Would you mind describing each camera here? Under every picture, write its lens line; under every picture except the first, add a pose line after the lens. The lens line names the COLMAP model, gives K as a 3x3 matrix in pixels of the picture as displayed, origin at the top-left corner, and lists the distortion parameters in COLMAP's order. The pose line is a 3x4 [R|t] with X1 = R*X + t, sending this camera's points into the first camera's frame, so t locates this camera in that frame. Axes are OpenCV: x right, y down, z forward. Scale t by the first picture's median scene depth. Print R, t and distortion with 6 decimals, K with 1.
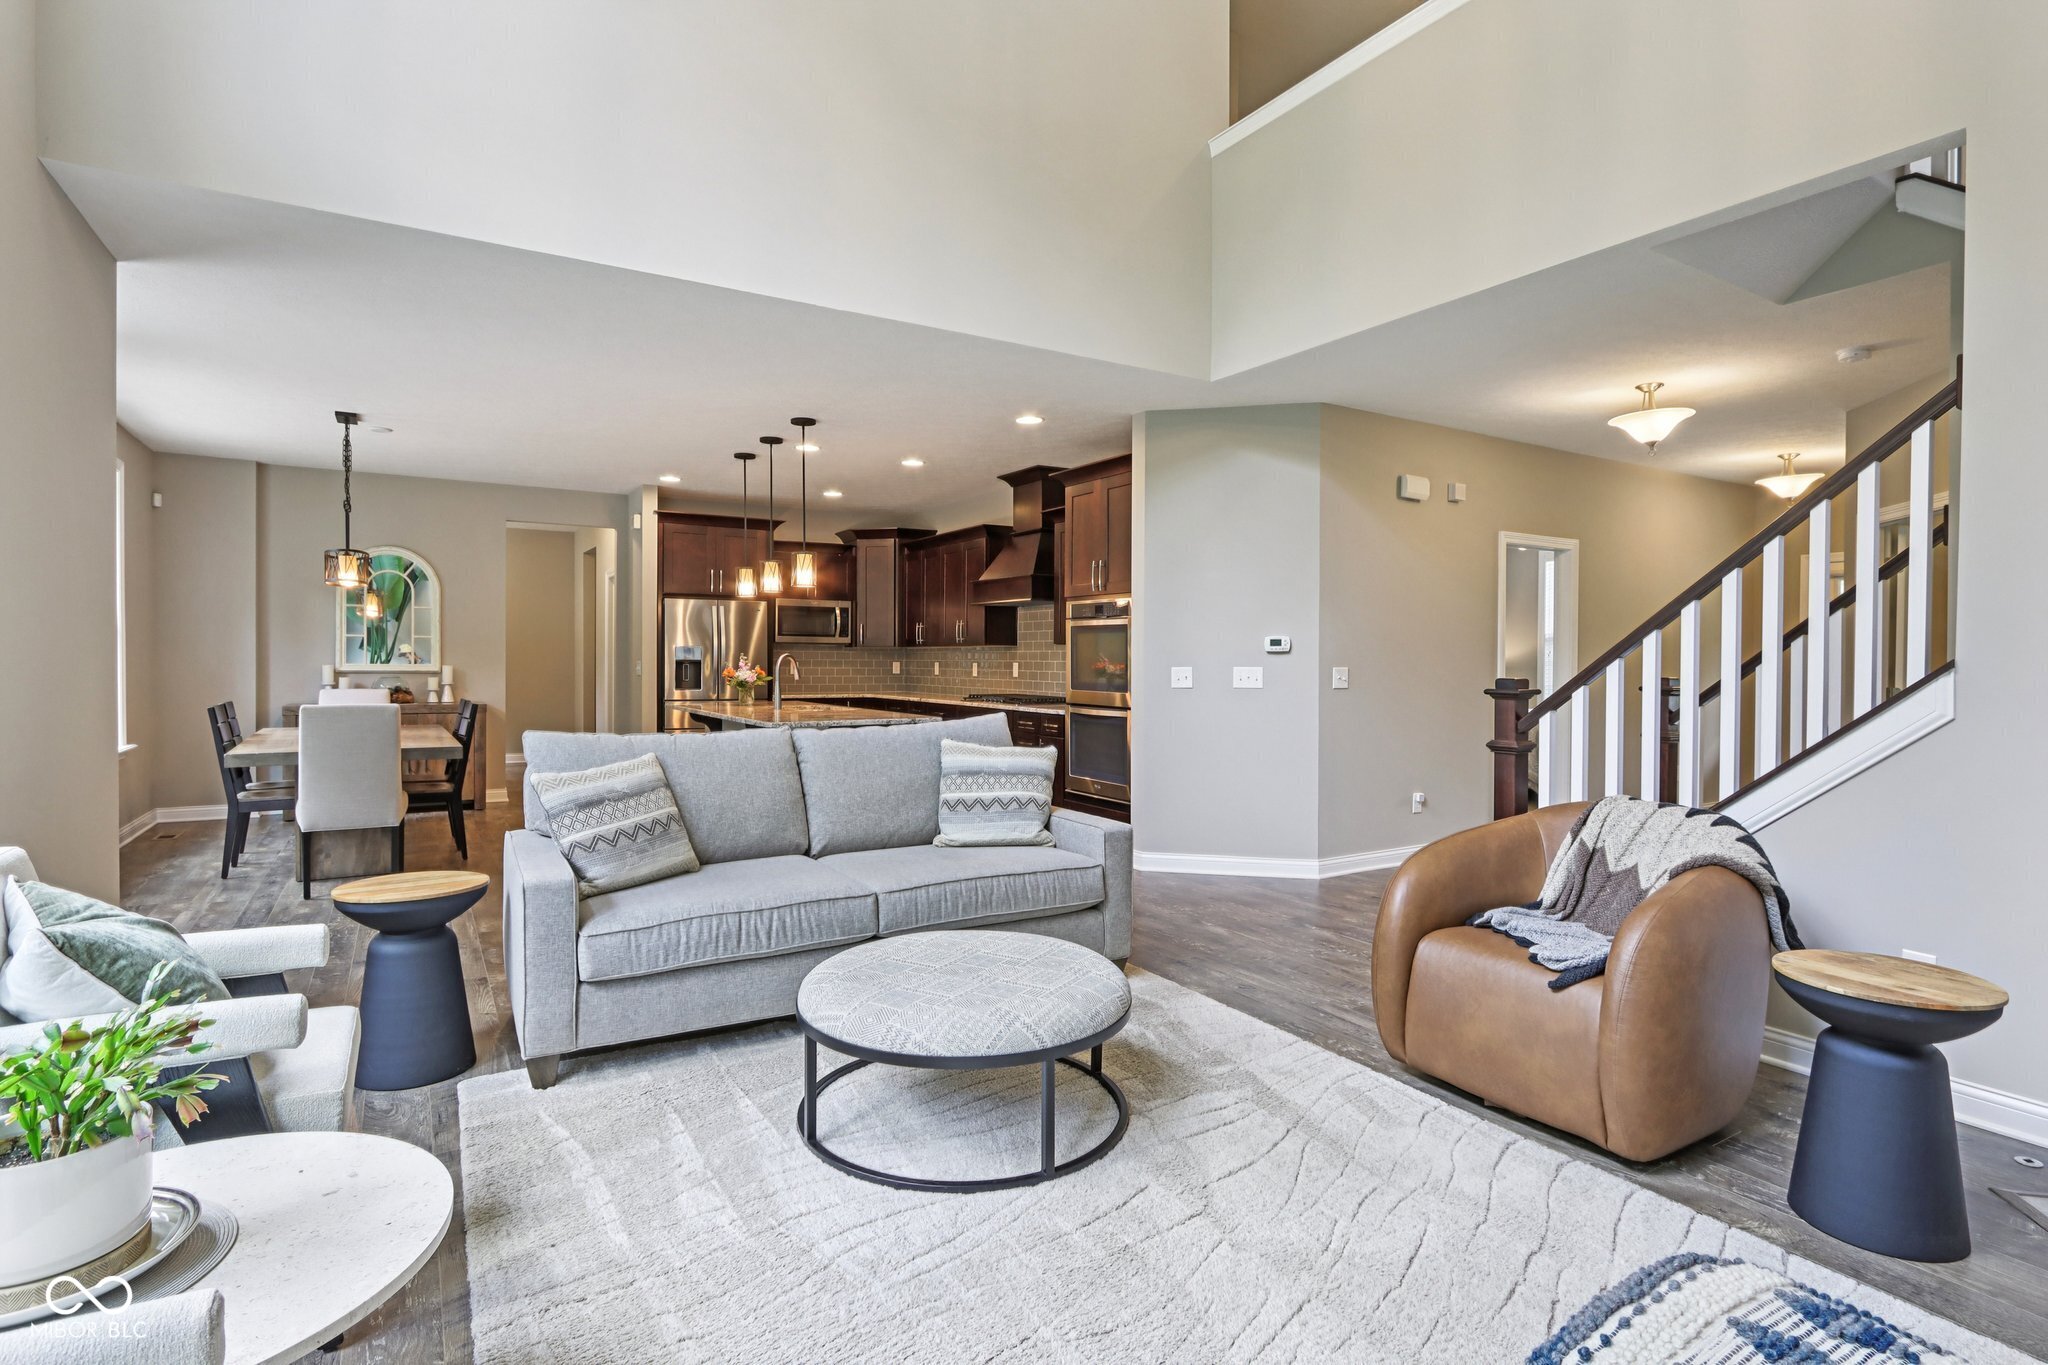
lens RADIAL K [[1018.0, 0, 1024.0], [0, 1018.0, 682.5], [0, 0, 1]] dist [-0.031032, -0.000381]
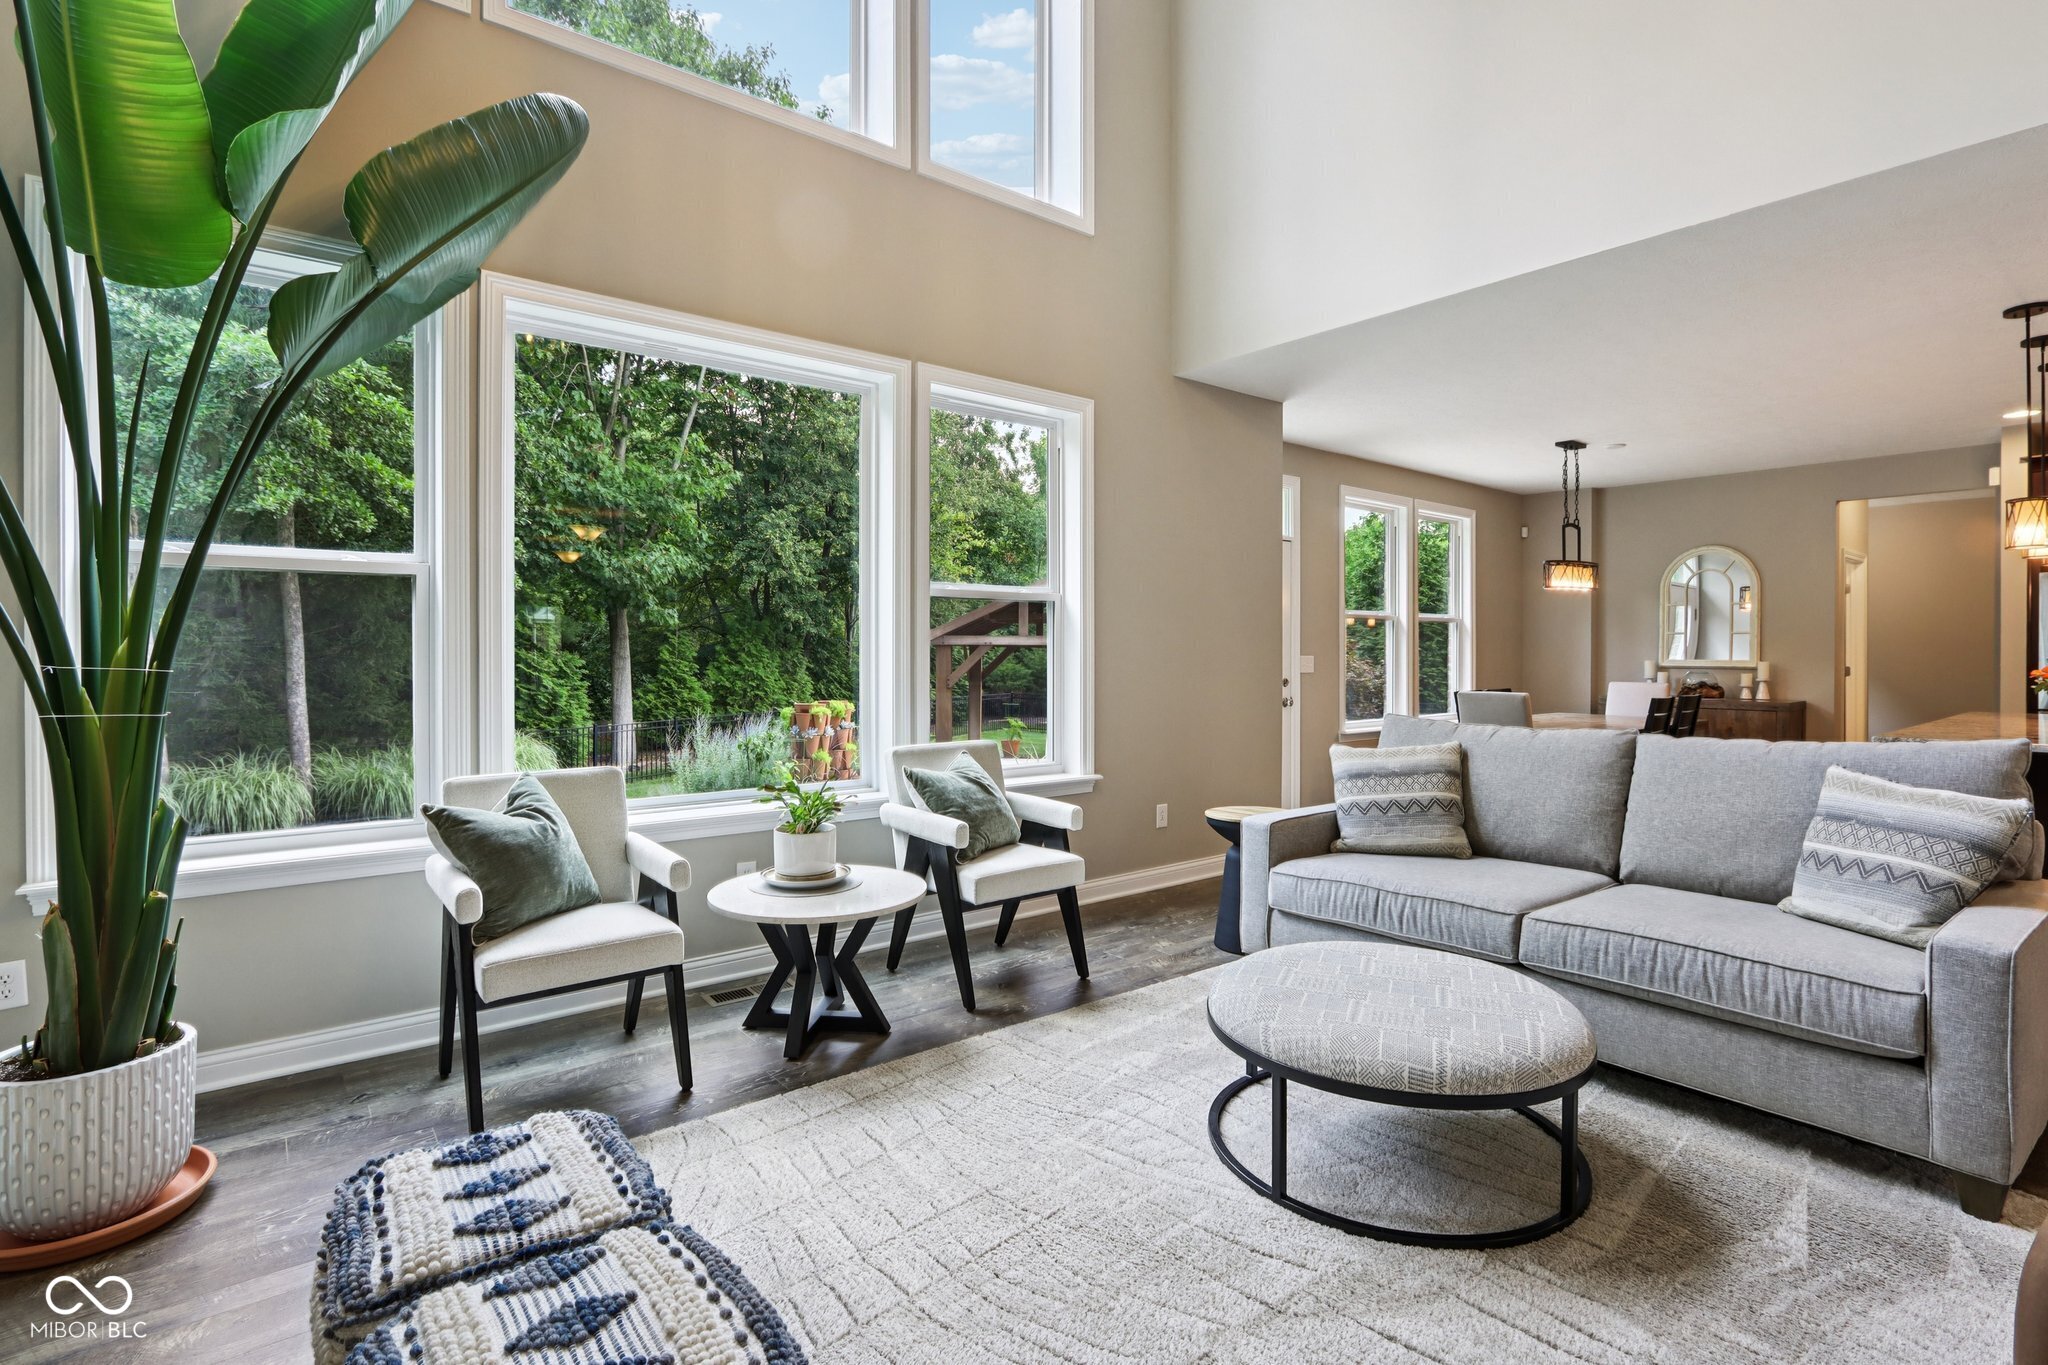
lens RADIAL K [[970.0, 0, 1027.8], [0, 970.0, 649.3], [0, 0, 1]] dist [-0.023096, 0.000082]
pose [[0.123312, -0.009607, -0.992321, 0.525781], [-0.021046, 0.999703, -0.012294, -0.005013], [0.992145, 0.022400, 0.123073, 0.381188]]
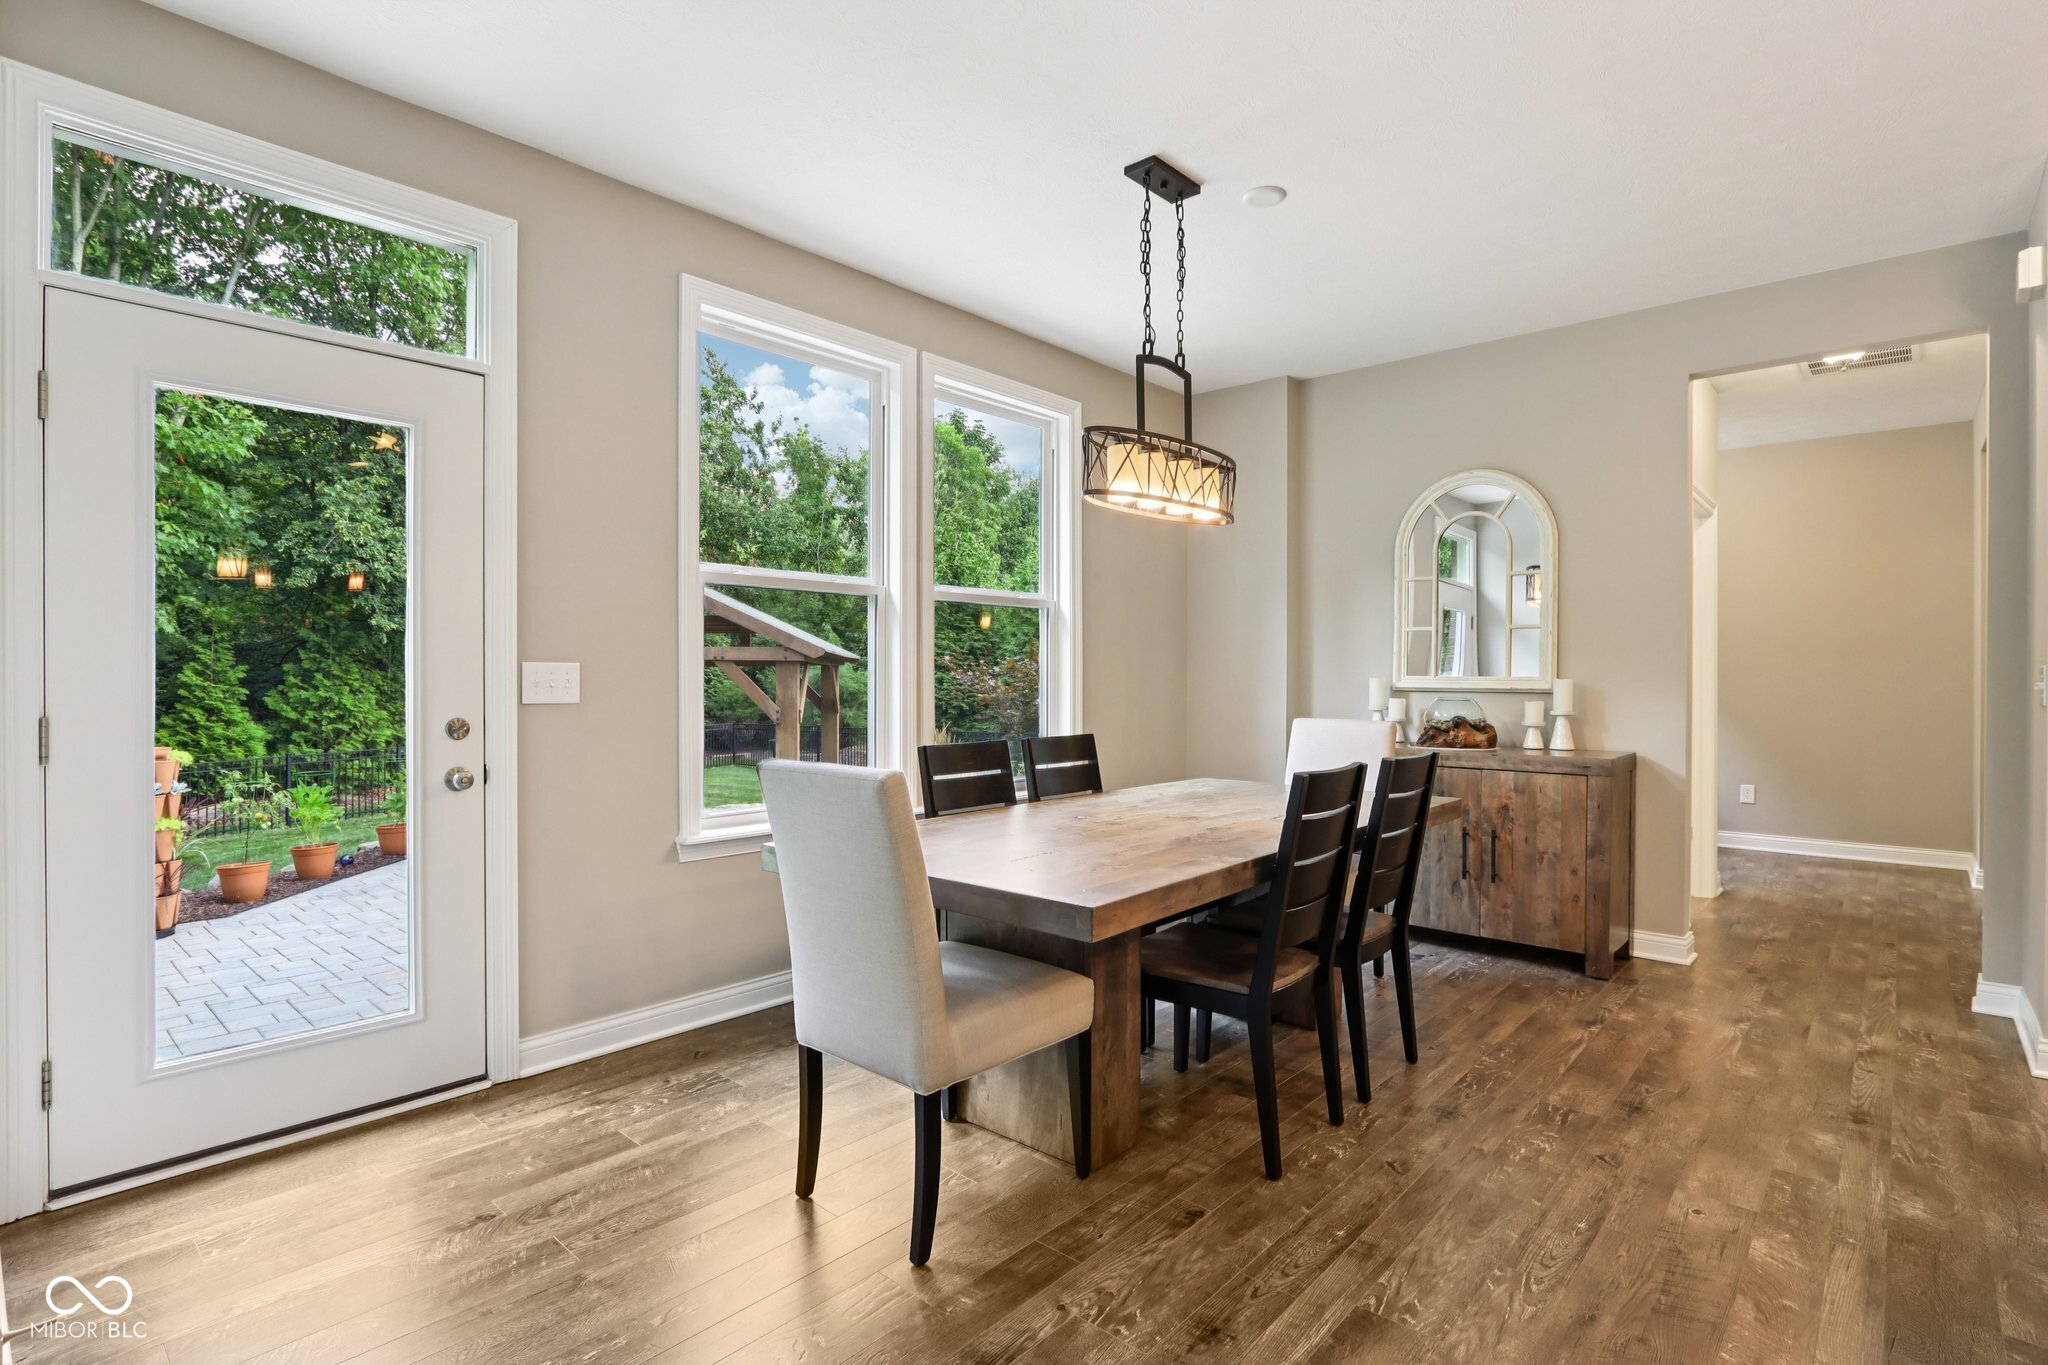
lens RADIAL K [[955.8, 0, 1027.2], [0, 955.8, 676.3], [0, 0, 1]] dist [0.003596, 0.000350]
pose [[0.275571, -0.007356, -0.961253, -0.354735], [-0.020283, 0.999704, -0.013465, -0.012662], [0.961067, 0.023208, 0.275340, 1.232439]]
